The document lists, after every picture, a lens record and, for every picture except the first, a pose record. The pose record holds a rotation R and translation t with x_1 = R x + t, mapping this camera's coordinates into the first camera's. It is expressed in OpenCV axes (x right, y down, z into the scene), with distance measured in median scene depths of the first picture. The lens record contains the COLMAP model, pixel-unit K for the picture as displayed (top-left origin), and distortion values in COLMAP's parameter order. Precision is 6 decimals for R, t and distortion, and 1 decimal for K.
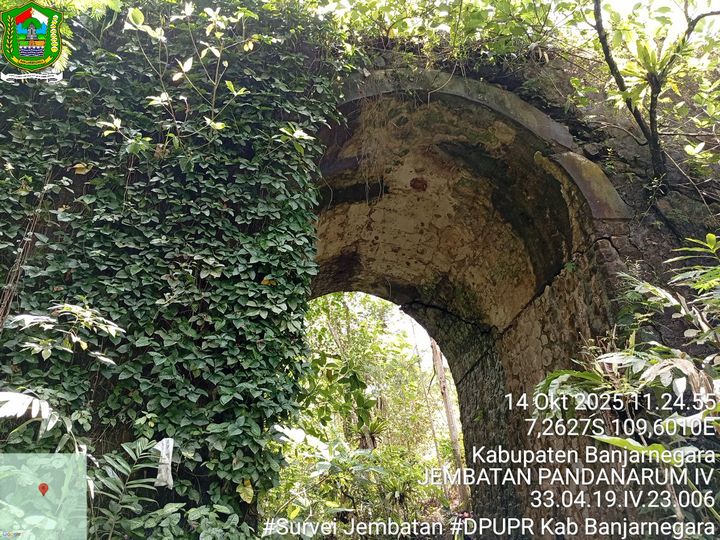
lens RADIAL K [[549.5, 0, 354.7], [0, 549.5, 267.9], [0, 0, 1]] dist [0.080775, -0.170499]
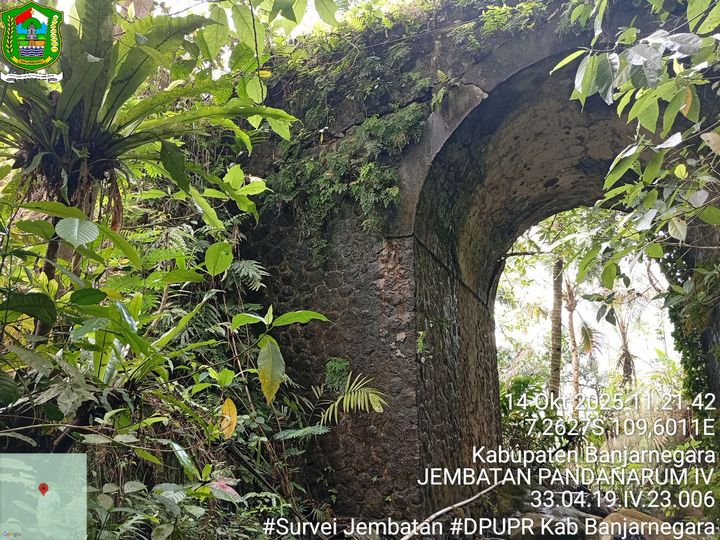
lens RADIAL K [[549.5, 0, 353.3], [0, 549.5, 269.0], [0, 0, 1]] dist [0.080775, -0.170499]
pose [[-0.840236, 0.149221, 0.521284, -0.129157], [-0.288492, 0.690984, -0.662807, 0.997151], [-0.459104, -0.707300, -0.537541, 1.952977]]
